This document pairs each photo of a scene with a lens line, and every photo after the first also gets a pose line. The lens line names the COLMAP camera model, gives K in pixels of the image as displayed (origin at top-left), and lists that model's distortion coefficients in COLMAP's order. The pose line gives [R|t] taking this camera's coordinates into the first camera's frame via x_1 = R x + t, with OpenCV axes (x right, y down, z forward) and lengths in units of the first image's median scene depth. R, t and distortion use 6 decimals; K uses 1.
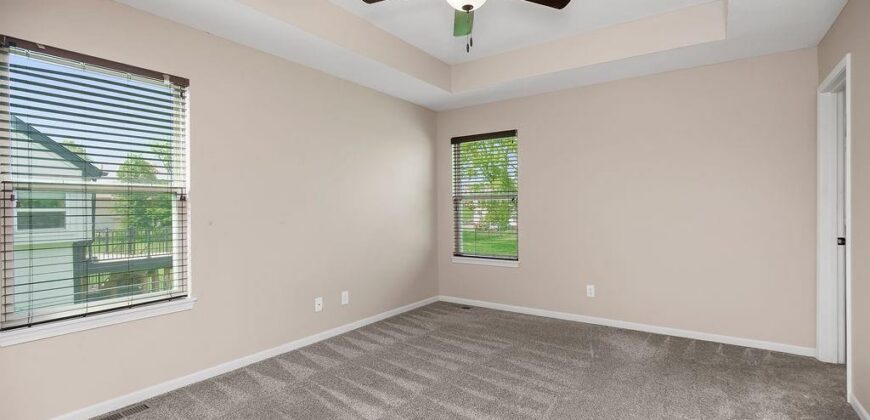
lens RADIAL K [[403.2, 0, 442.4], [0, 403.2, 210.3], [0, 0, 1]] dist [-0.006271, 0.000556]
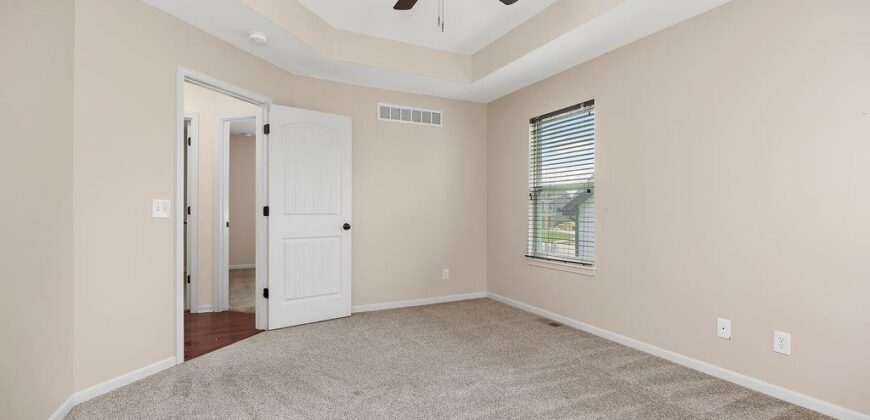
lens RADIAL K [[403.2, 0, 442.4], [0, 403.2, 210.3], [0, 0, 1]] dist [-0.006271, 0.000556]
pose [[-0.478654, 0.005487, -0.877987, 0.570155], [-0.004580, 0.999951, 0.008746, 0.019241], [0.877992, 0.008208, -0.478605, 0.912350]]
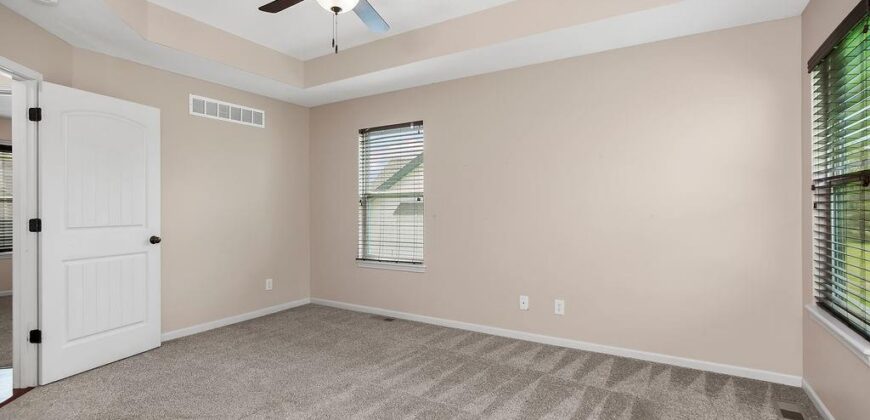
lens RADIAL K [[403.2, 0, 442.4], [0, 403.2, 210.3], [0, 0, 1]] dist [-0.006271, 0.000556]
pose [[0.056114, 0.013271, -0.998336, 0.676039], [-0.001810, 0.999911, 0.013190, -0.006390], [0.998423, 0.001067, 0.056133, 0.753891]]
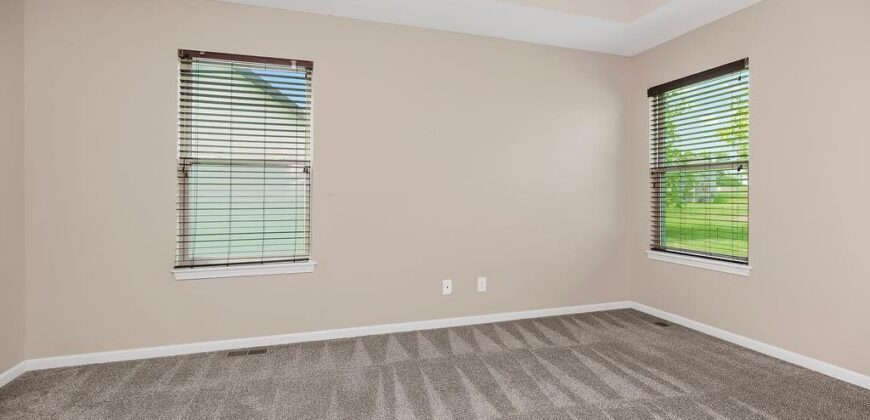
lens RADIAL K [[411.1, 0, 436.7], [0, 411.1, 194.8], [0, 0, 1]] dist [-0.006360, -0.000125]
pose [[0.792552, 0.007896, -0.609753, 0.244451], [-0.010418, 0.999946, -0.000593, 0.025529], [0.609715, 0.006822, 0.792591, 0.248233]]
